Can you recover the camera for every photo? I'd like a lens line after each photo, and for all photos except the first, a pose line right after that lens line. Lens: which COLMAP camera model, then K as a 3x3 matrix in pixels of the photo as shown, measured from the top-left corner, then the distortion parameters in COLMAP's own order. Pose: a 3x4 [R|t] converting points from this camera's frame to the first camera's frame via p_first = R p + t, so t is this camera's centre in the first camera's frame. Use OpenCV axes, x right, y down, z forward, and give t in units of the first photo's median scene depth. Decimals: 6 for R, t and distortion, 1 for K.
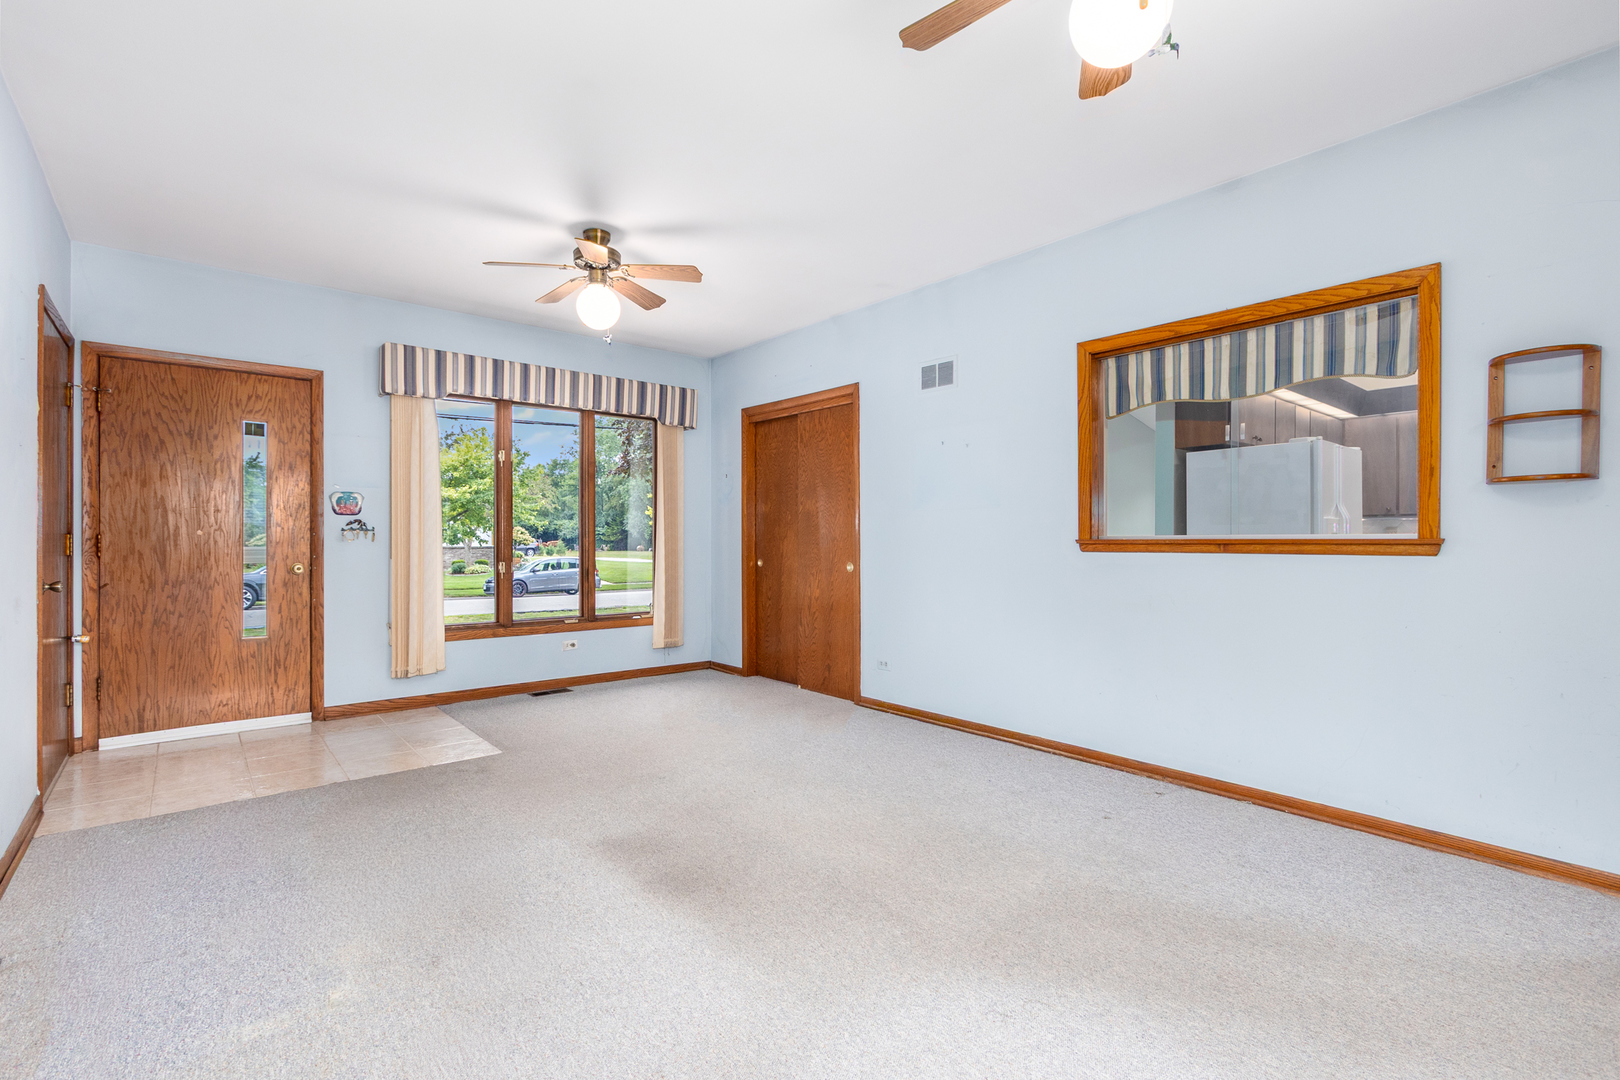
lens RADIAL K [[728.3, 0, 802.2], [0, 728.3, 544.5], [0, 0, 1]] dist [-0.000455, -0.001841]
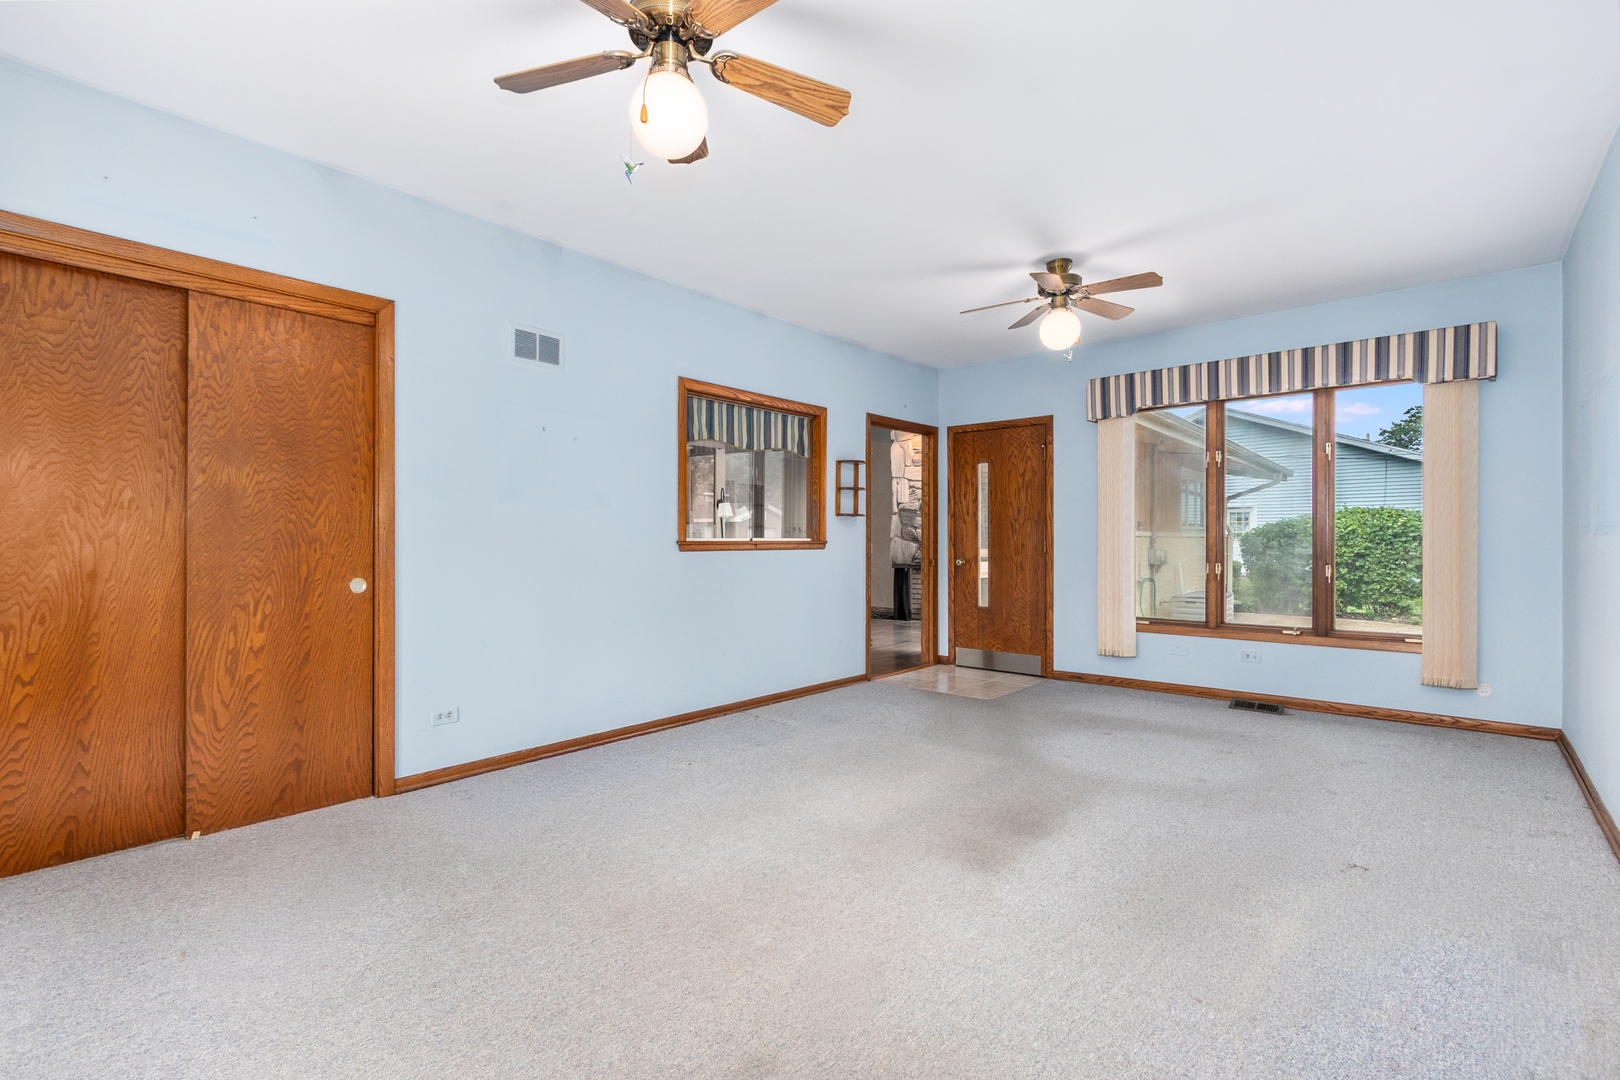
lens RADIAL K [[728.3, 0, 799.8], [0, 728.3, 537.3], [0, 0, 1]] dist [-0.000455, -0.001841]
pose [[-0.147809, 0.001365, 0.989015, -0.831397], [0.003932, 0.999992, -0.000793, -0.010867], [-0.989008, 0.003772, -0.147813, 0.979981]]
